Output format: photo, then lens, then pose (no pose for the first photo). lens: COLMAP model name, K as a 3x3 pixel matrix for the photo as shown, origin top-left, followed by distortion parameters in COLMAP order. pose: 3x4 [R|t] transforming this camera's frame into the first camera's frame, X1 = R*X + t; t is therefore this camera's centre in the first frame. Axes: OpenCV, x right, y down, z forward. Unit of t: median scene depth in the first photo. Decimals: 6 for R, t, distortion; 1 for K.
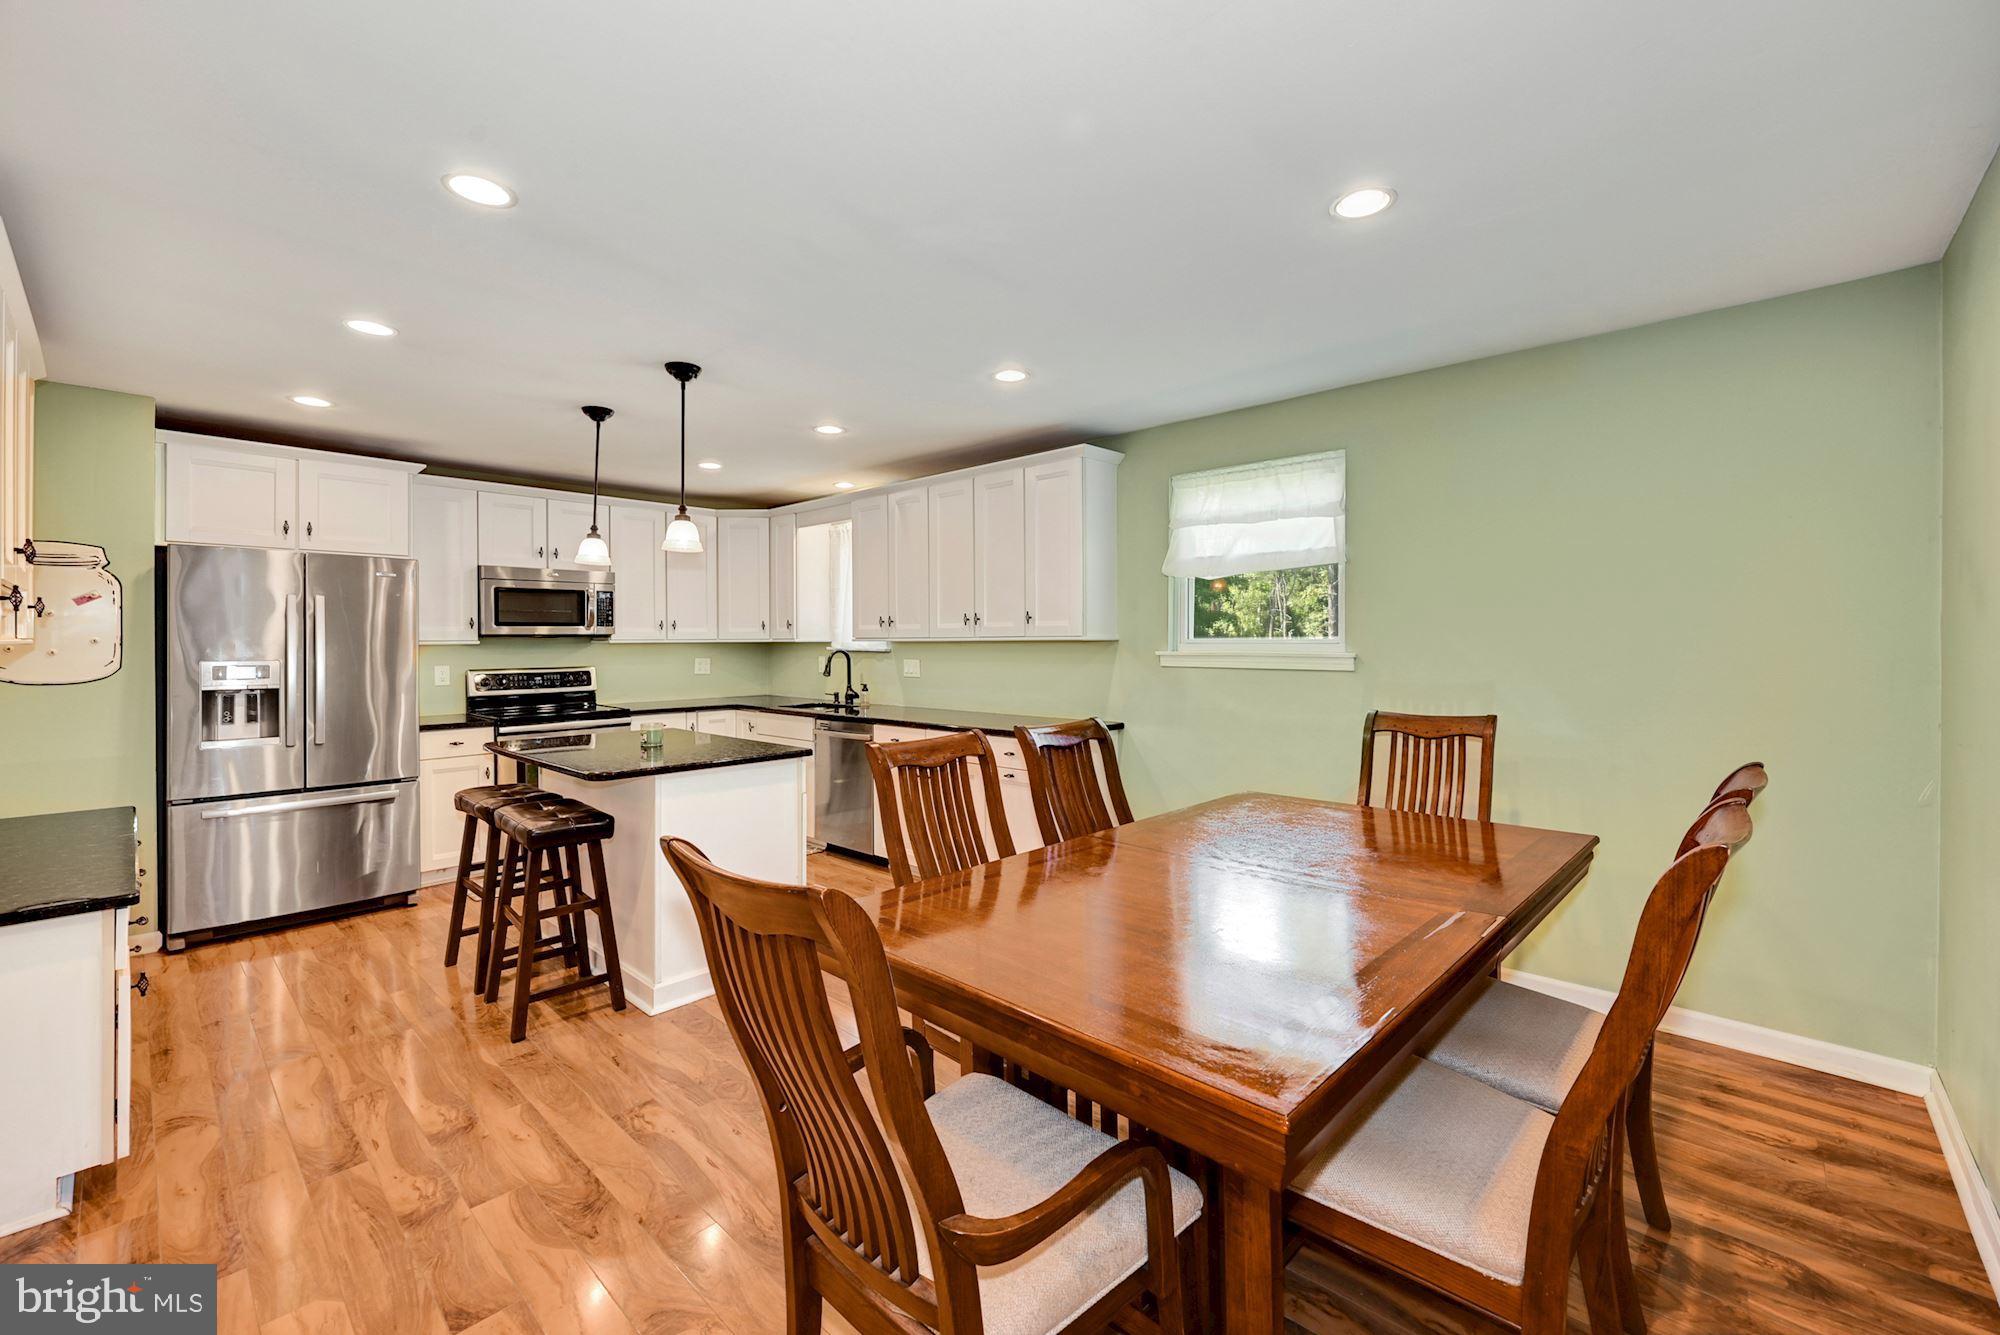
lens RADIAL K [[799.3, 0, 1018.9], [0, 799.3, 641.4], [0, 0, 1]] dist [-0.004883, -0.000214]
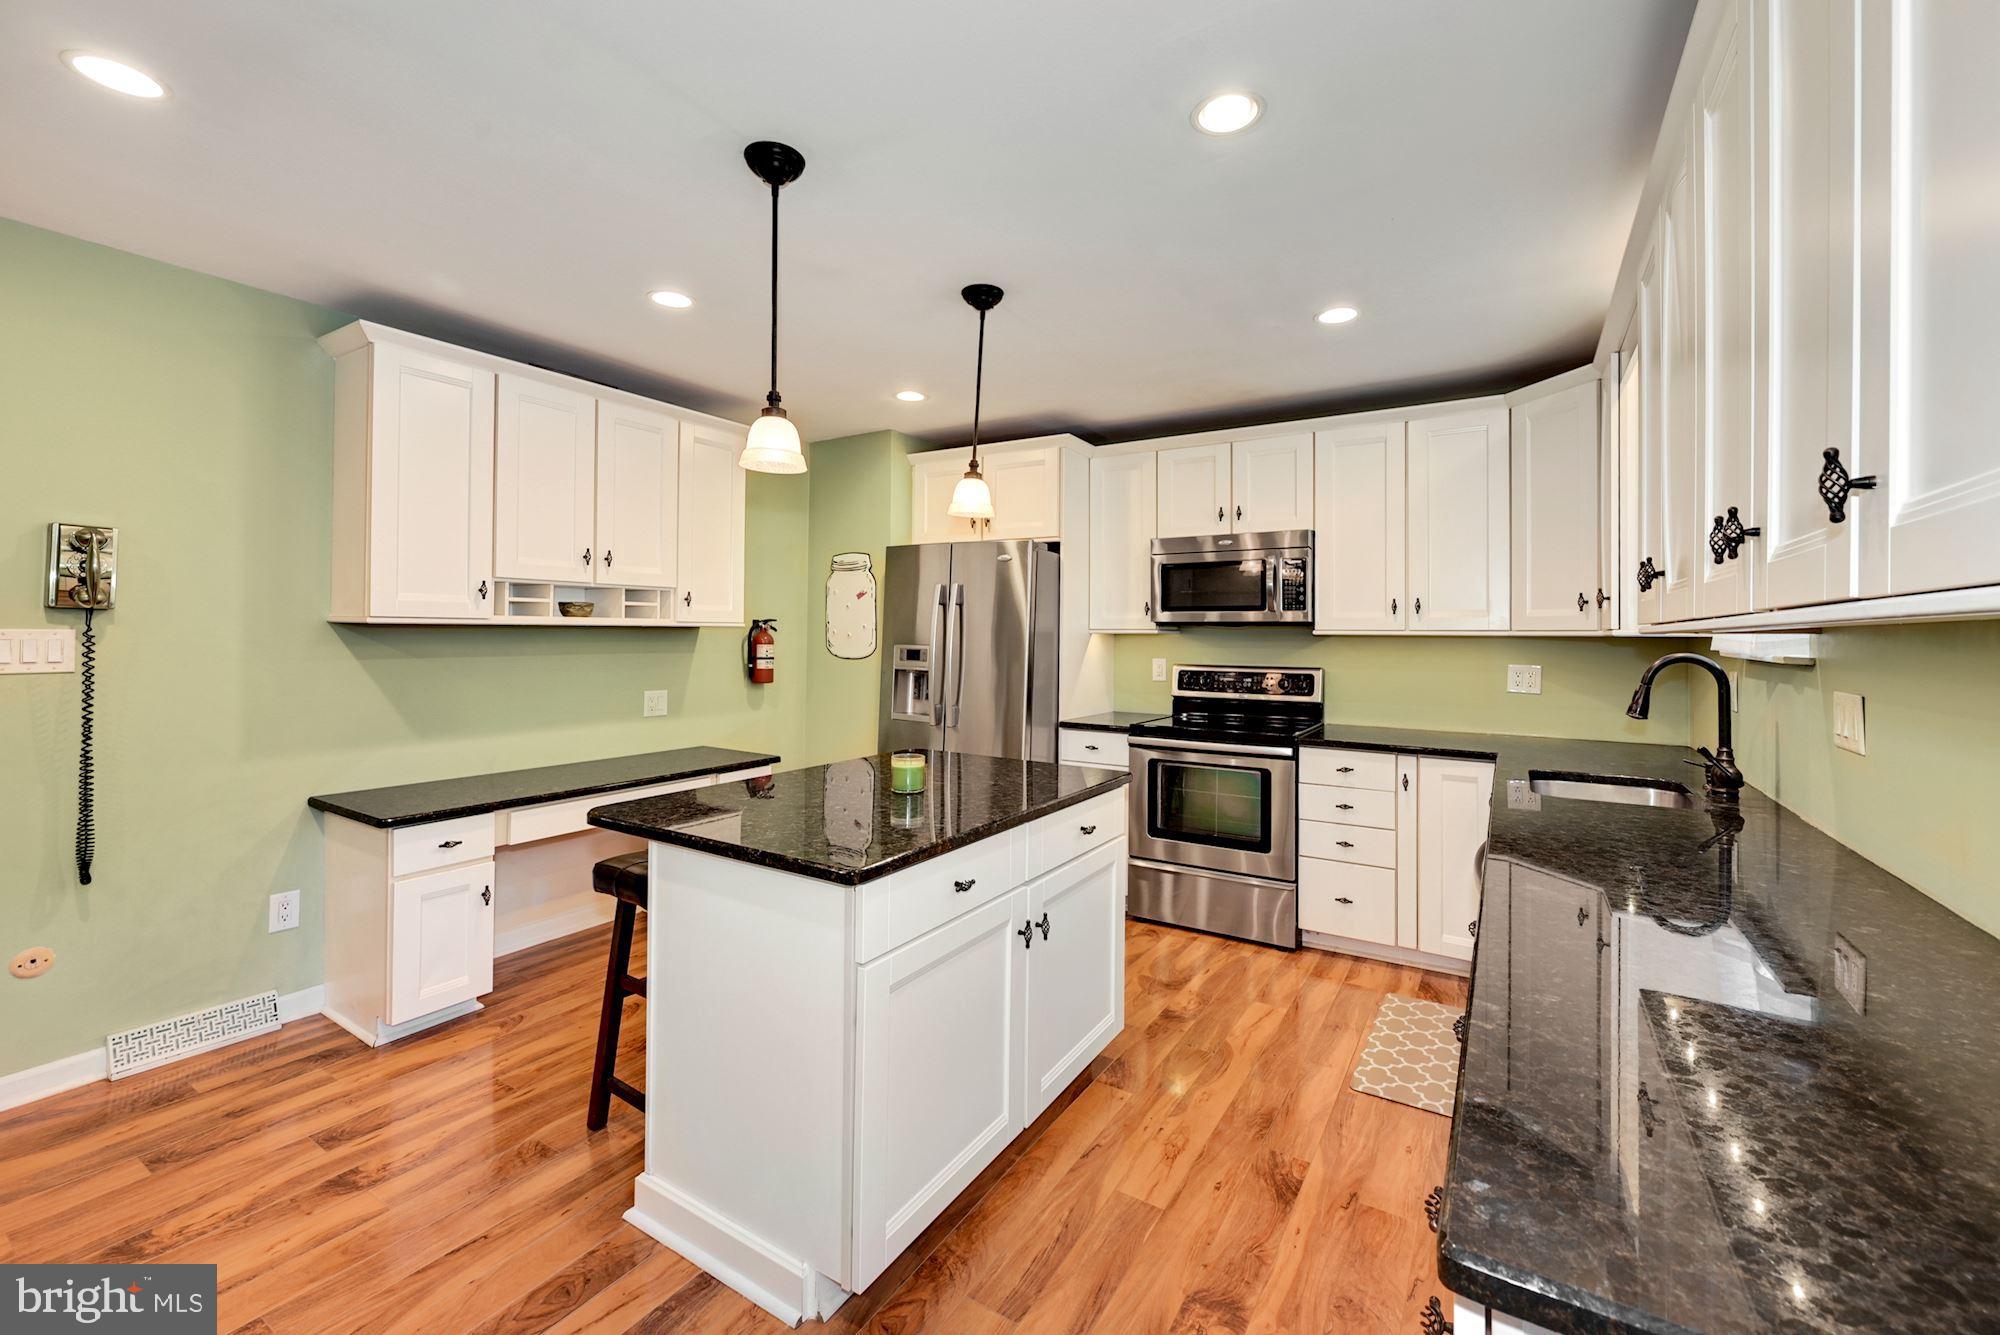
lens RADIAL K [[799.3, 0, 974.3], [0, 799.3, 625.5], [0, 0, 1]] dist [-0.004883, -0.000214]
pose [[0.173814, -0.004183, -0.984770, 0.134260], [-0.011865, 0.999910, -0.006341, 0.002803], [0.984707, 0.012786, 0.173749, 0.767834]]
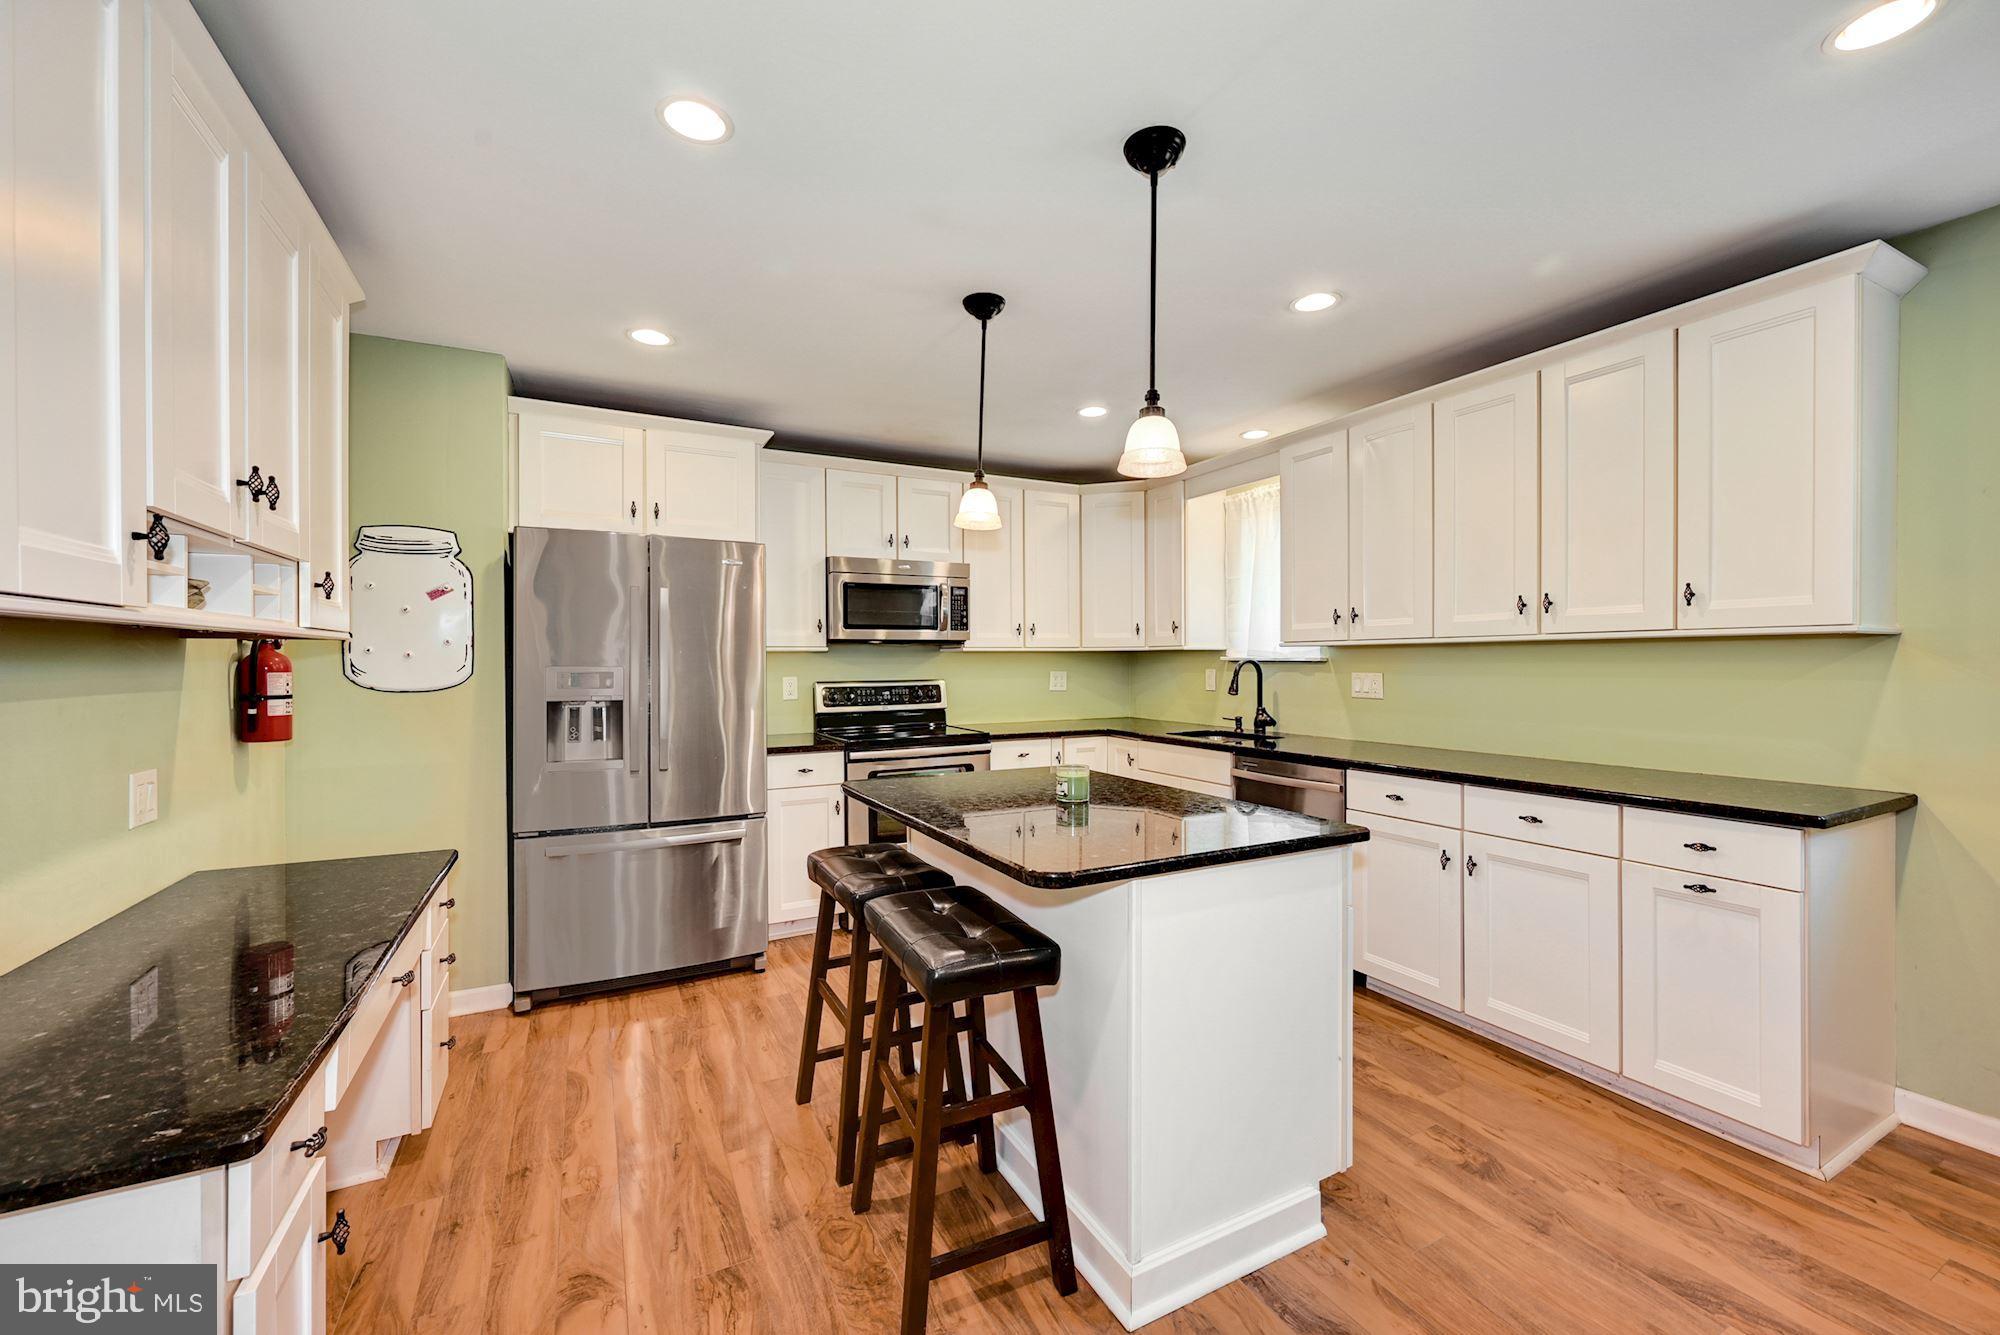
lens RADIAL K [[799.3, 0, 1015.7], [0, 799.3, 662.7], [0, 0, 1]] dist [-0.004883, -0.000214]
pose [[0.940296, 0.000700, -0.340357, -0.234808], [0.000086, 0.999997, 0.002294, 0.015972], [0.340357, -0.002186, 0.940294, 0.317888]]
